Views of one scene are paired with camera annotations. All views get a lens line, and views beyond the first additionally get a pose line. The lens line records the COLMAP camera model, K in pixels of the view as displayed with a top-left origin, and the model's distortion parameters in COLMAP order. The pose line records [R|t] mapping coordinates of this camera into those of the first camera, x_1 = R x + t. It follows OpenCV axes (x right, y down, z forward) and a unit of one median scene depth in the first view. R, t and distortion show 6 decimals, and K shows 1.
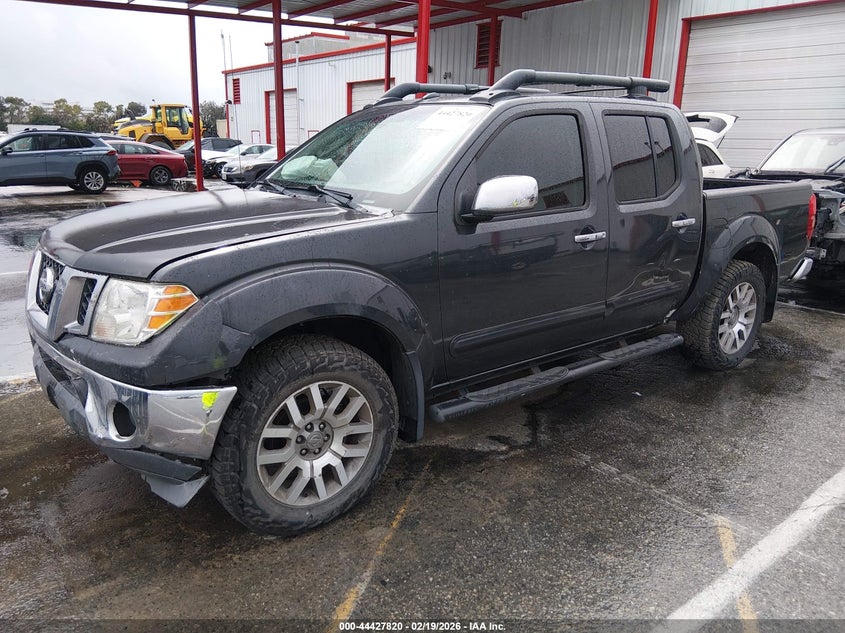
lens RADIAL K [[652.4, 0, 420.7], [0, 652.4, 338.9], [0, 0, 1]] dist [0.002248, 0.001334]
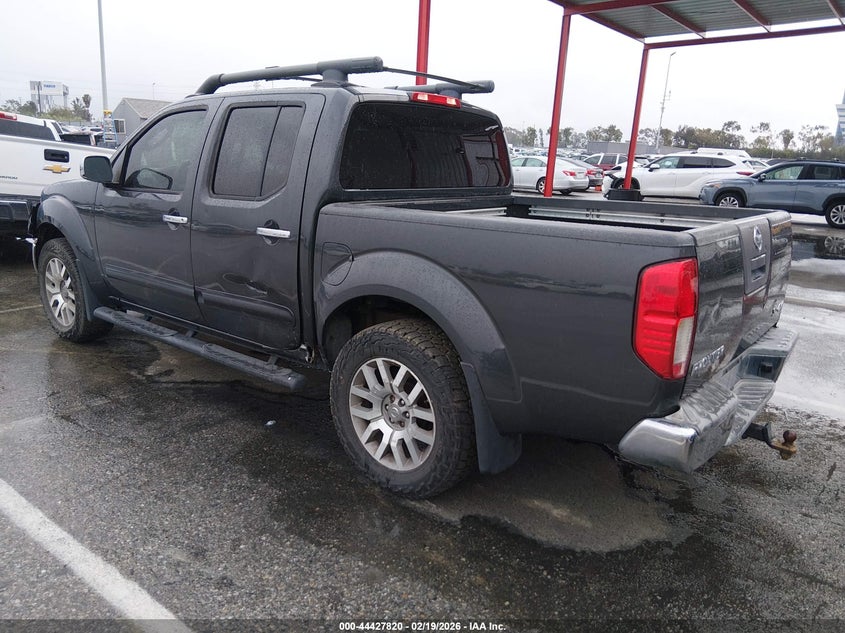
lens RADIAL K [[665.1, 0, 422.5], [0, 665.1, 316.5], [0, 0, 1]] dist [0.004072, -0.002512]
pose [[0.235576, 0.242412, -0.941138, 1.165176], [-0.328500, 0.931256, 0.157640, -0.251719], [0.914654, 0.272027, 0.299014, 0.873160]]
